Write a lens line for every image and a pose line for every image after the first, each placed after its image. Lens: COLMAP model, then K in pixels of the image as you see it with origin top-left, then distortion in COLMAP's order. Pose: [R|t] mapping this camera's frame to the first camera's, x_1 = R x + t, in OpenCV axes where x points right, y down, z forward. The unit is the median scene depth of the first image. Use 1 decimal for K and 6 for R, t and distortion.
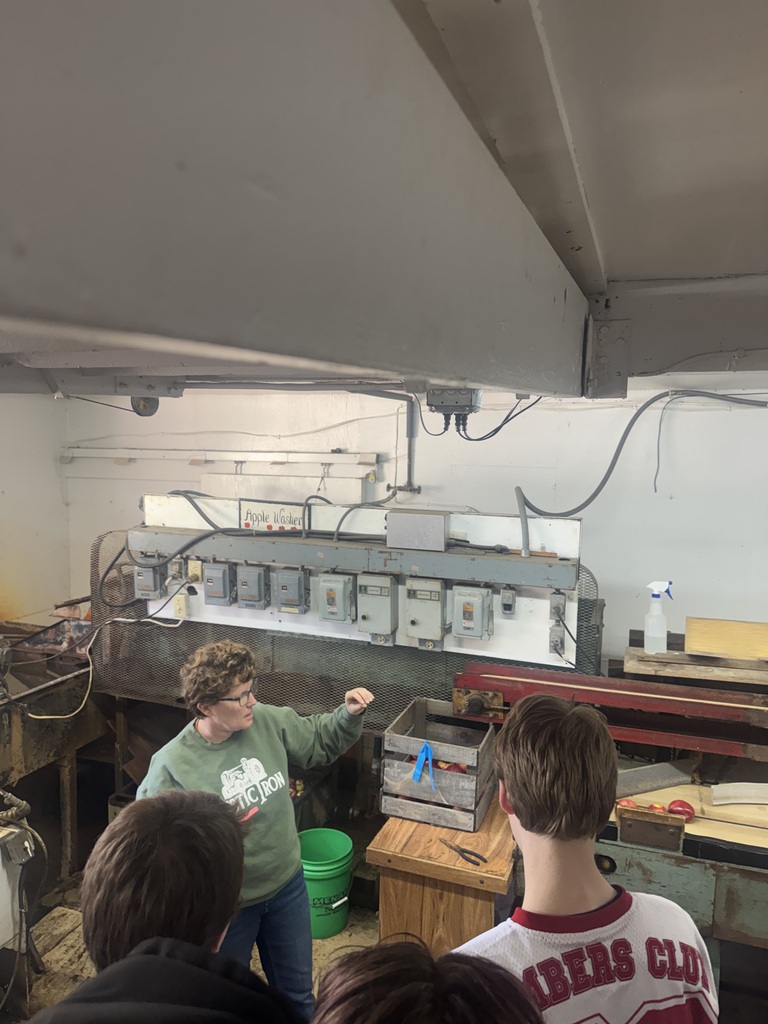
lens RADIAL K [[720.3, 0, 375.0], [0, 720.3, 514.5], [0, 0, 1]] dist [0.082863, -0.005683]
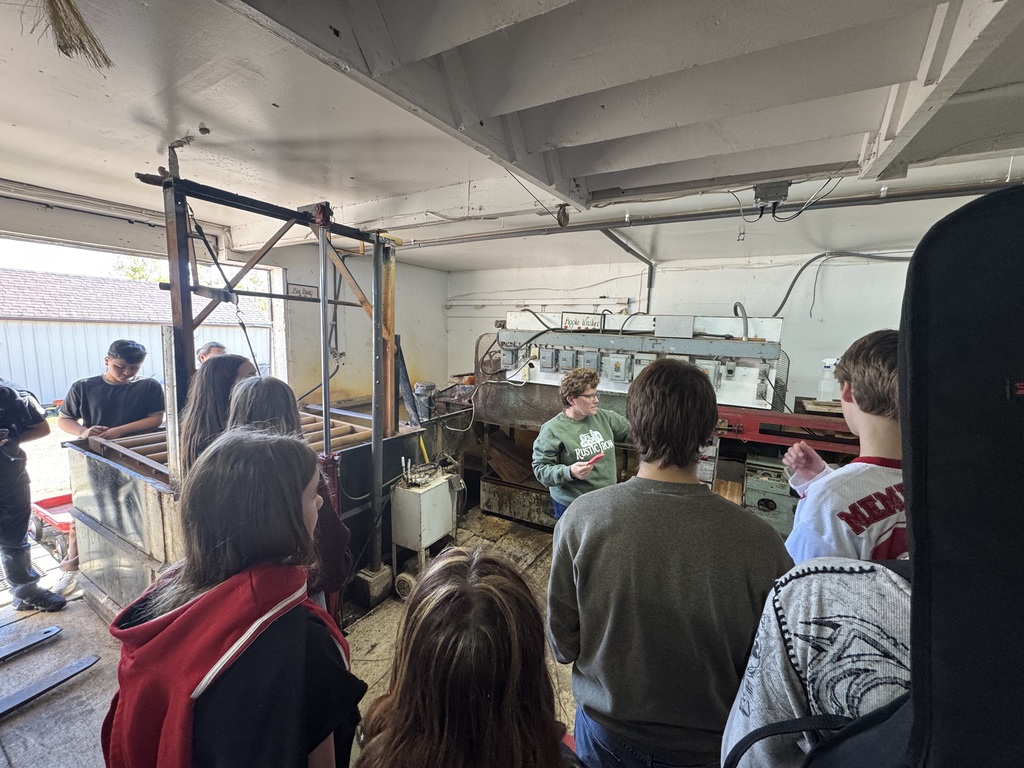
lens RADIAL K [[408.6, 0, 510.1], [0, 408.6, 385.4], [0, 0, 1]] dist [-0.010137, 0.000137]
pose [[0.986242, 0.036121, -0.161315, -0.147231], [-0.029157, 0.998546, 0.045331, 0.116447], [0.162718, -0.040003, 0.985861, -0.009324]]
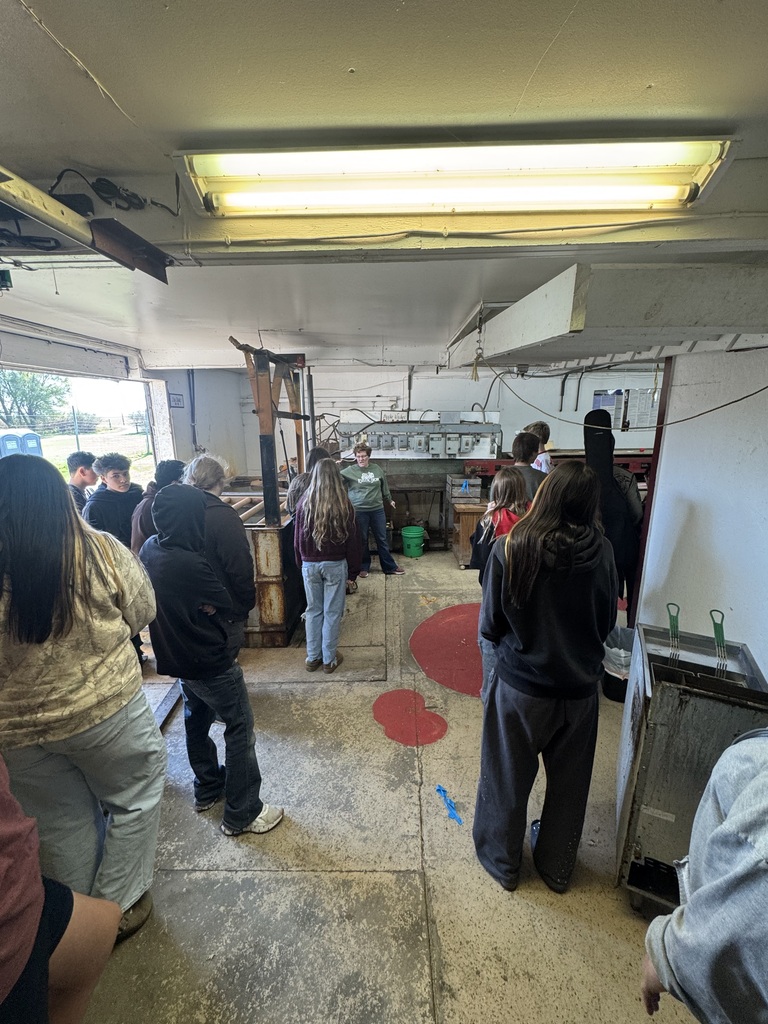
lens RADIAL K [[408.6, 0, 388.7], [0, 408.6, 515.0], [0, 0, 1]] dist [-0.010137, 0.000137]
pose [[0.941906, -0.105375, 0.318918, -0.704551], [0.053774, 0.984574, 0.166499, 0.114244], [-0.331543, -0.139677, 0.933043, -0.521303]]
